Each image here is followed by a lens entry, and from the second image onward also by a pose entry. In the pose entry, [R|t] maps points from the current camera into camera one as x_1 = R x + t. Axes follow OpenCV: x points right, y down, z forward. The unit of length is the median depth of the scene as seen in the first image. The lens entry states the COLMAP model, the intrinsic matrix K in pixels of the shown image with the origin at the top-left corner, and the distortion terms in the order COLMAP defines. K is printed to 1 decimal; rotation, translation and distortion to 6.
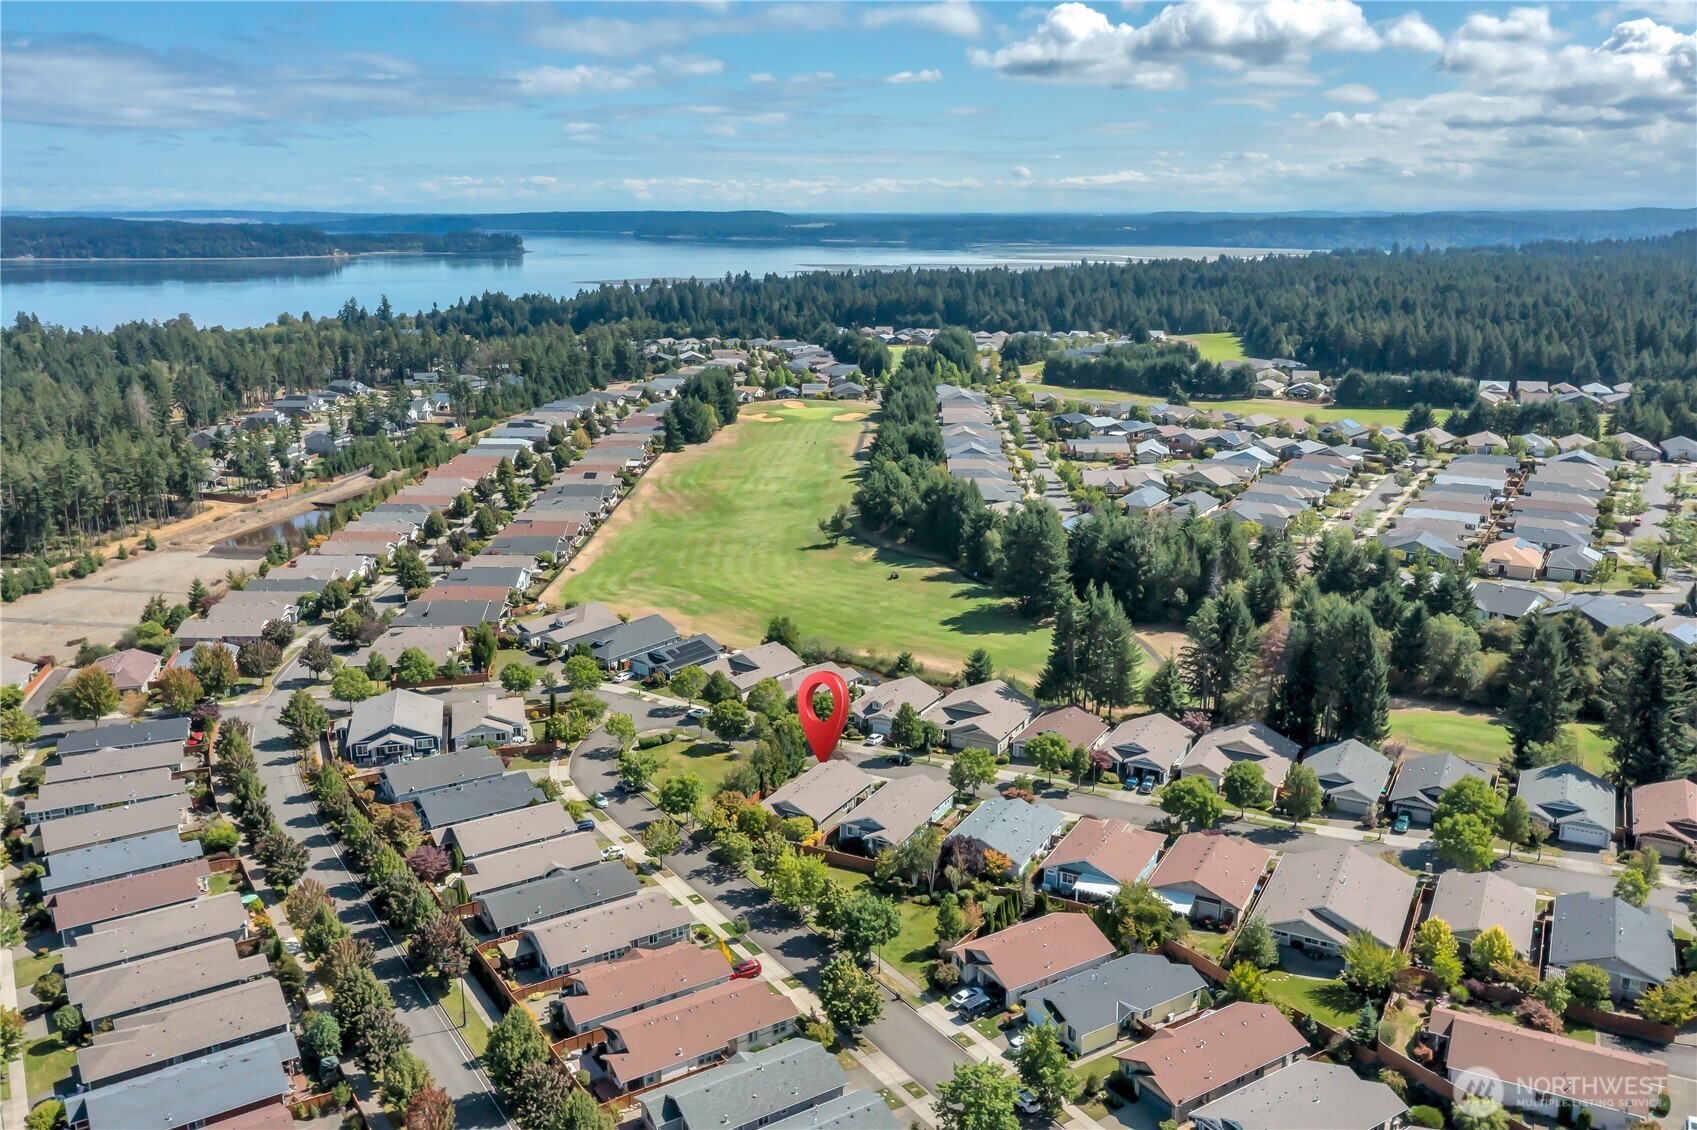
lens RADIAL K [[1353.7, 0, 848.5], [0, 1353.7, 565.0], [0, 0, 1]] dist [0.000729, 0.002369]
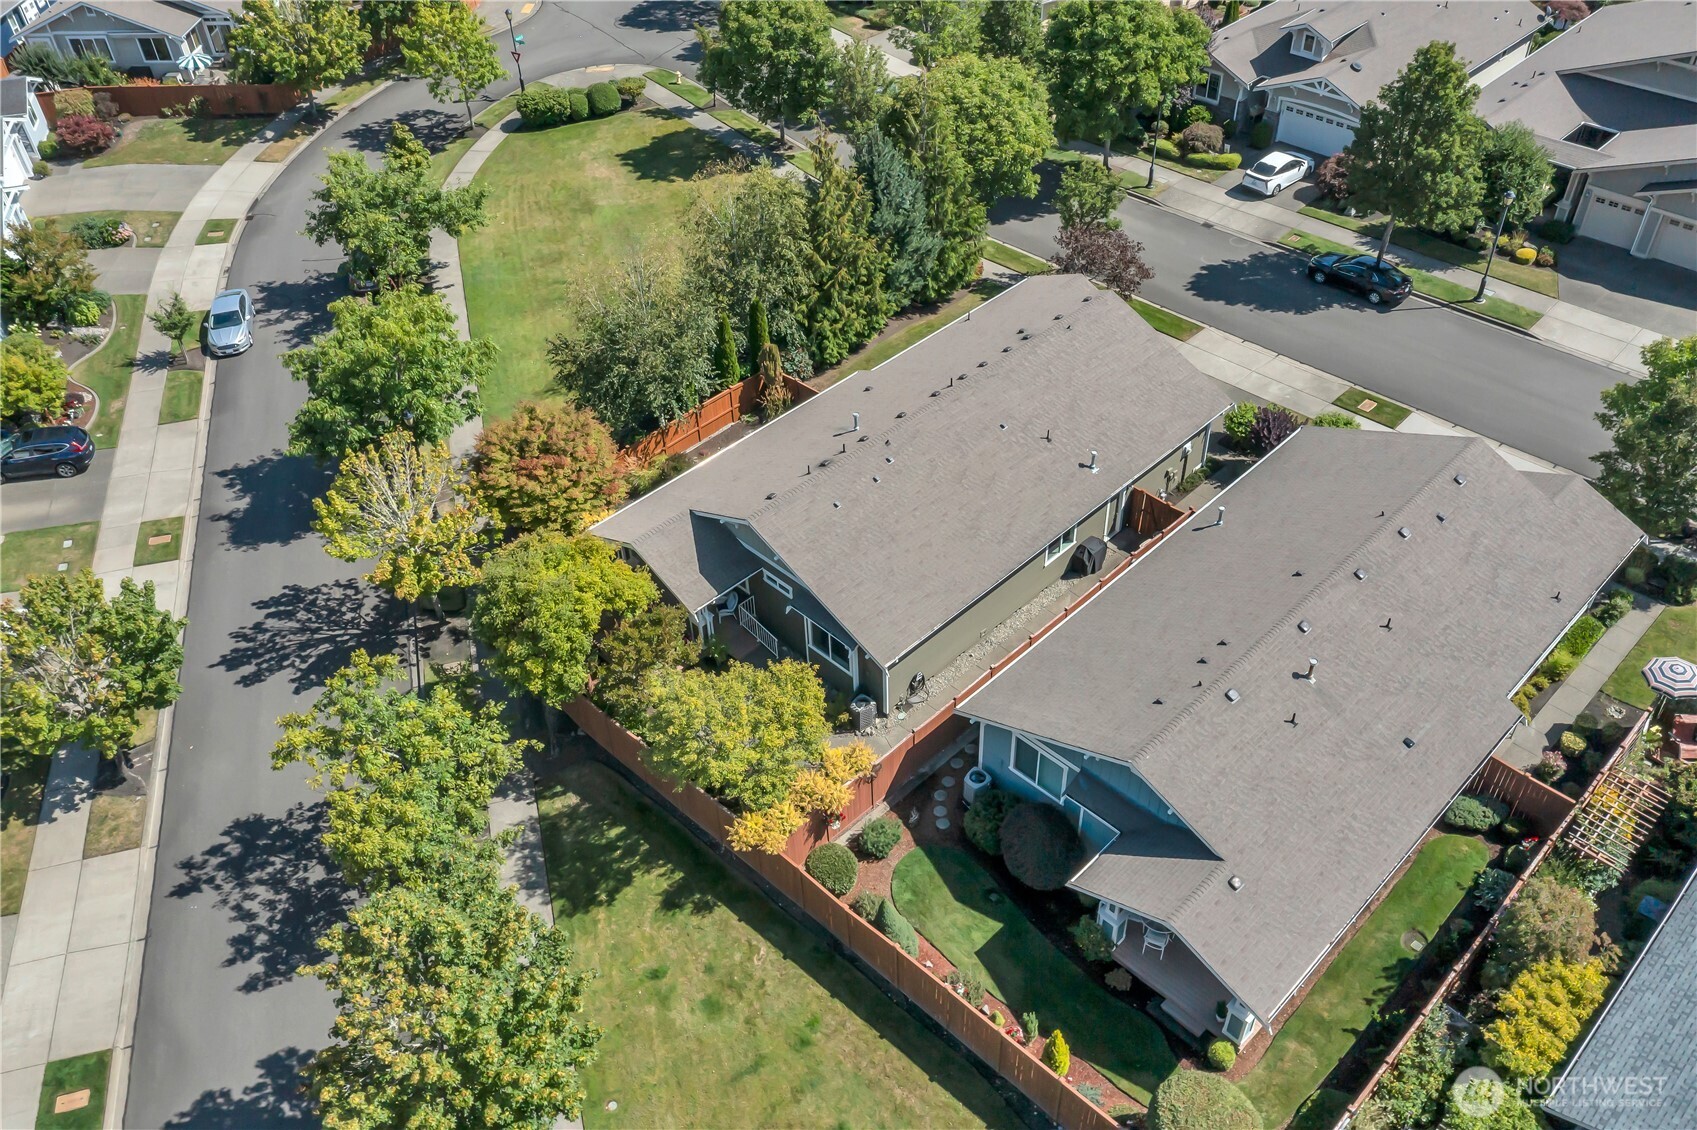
lens RADIAL K [[1353.7, 0, 848.5], [0, 1353.7, 565.0], [0, 0, 1]] dist [0.000729, 0.002369]
pose [[0.957995, 0.170312, -0.230737, 0.013331], [-0.042041, 0.879272, 0.474460, 0.072179], [0.283687, -0.444830, 0.849499, 0.712544]]
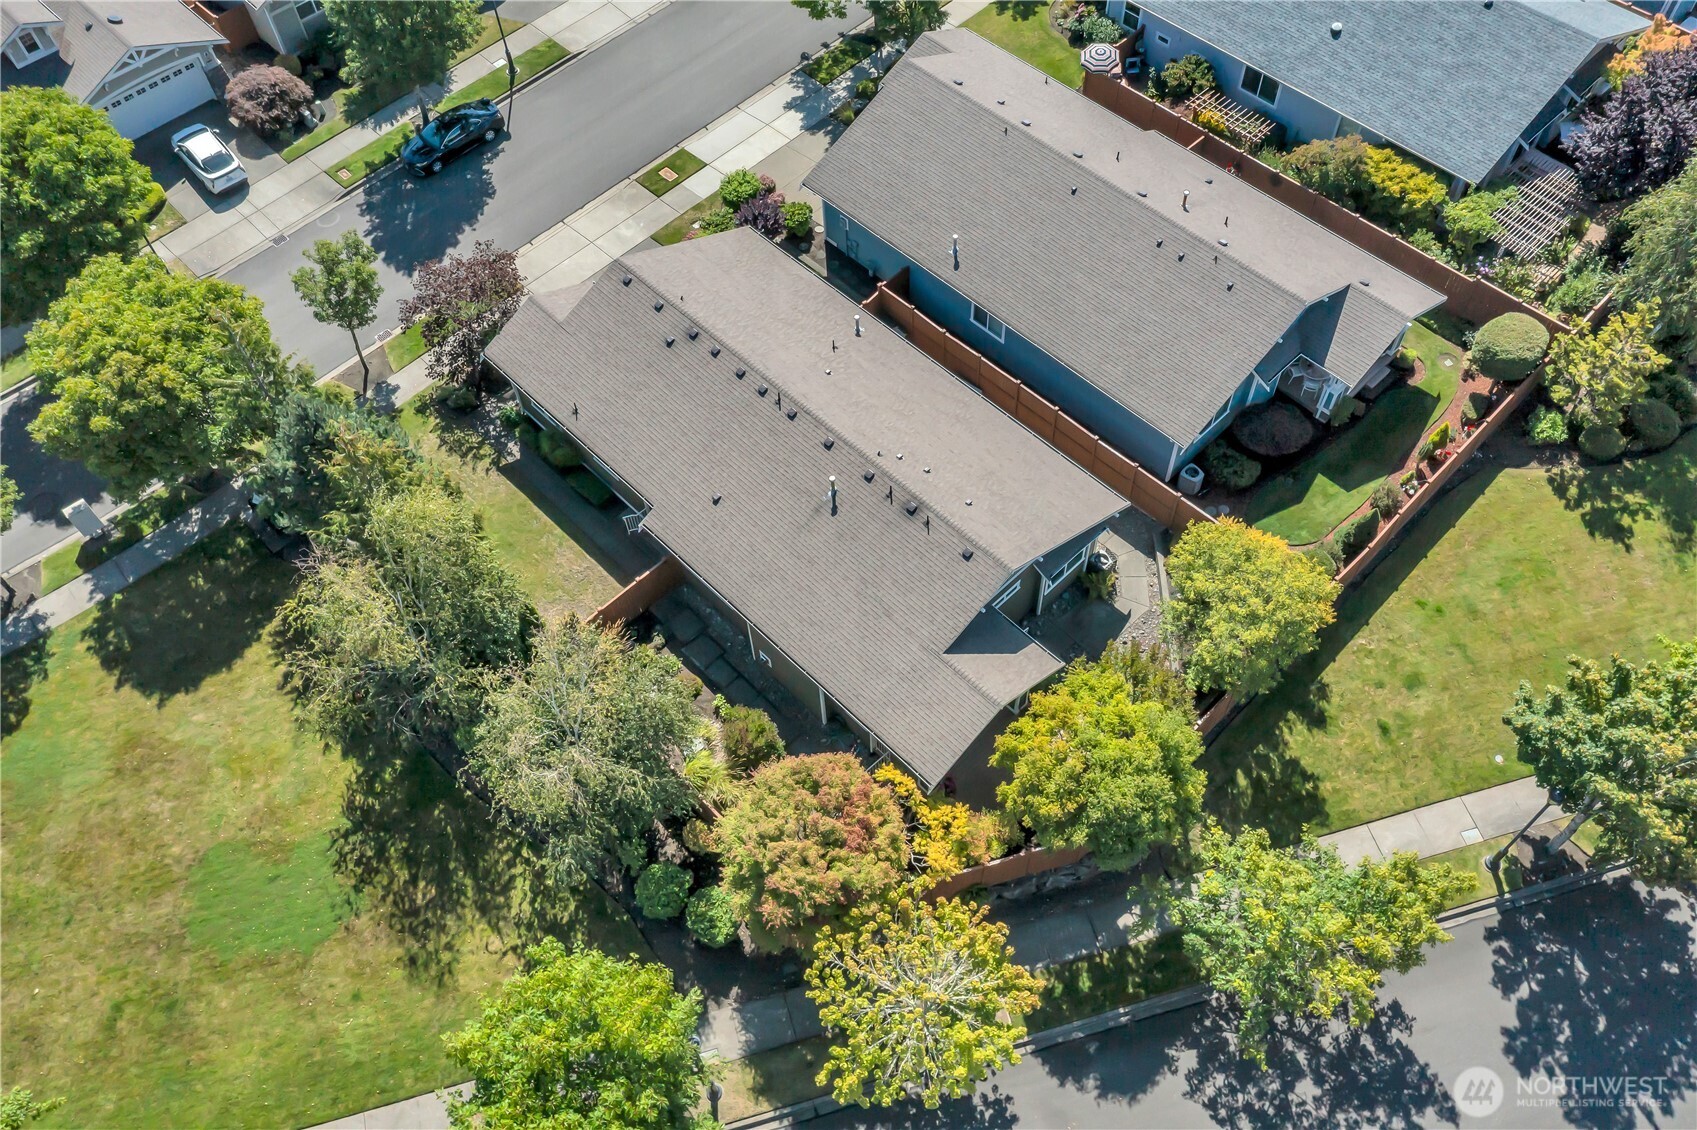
lens RADIAL K [[1353.7, 0, 848.5], [0, 1353.7, 565.0], [0, 0, 1]] dist [0.000729, 0.002369]
pose [[0.298341, -0.805599, 0.511863, -0.120841], [0.263119, 0.584923, 0.767225, 0.020954], [-0.917475, -0.094214, 0.386475, 0.807069]]
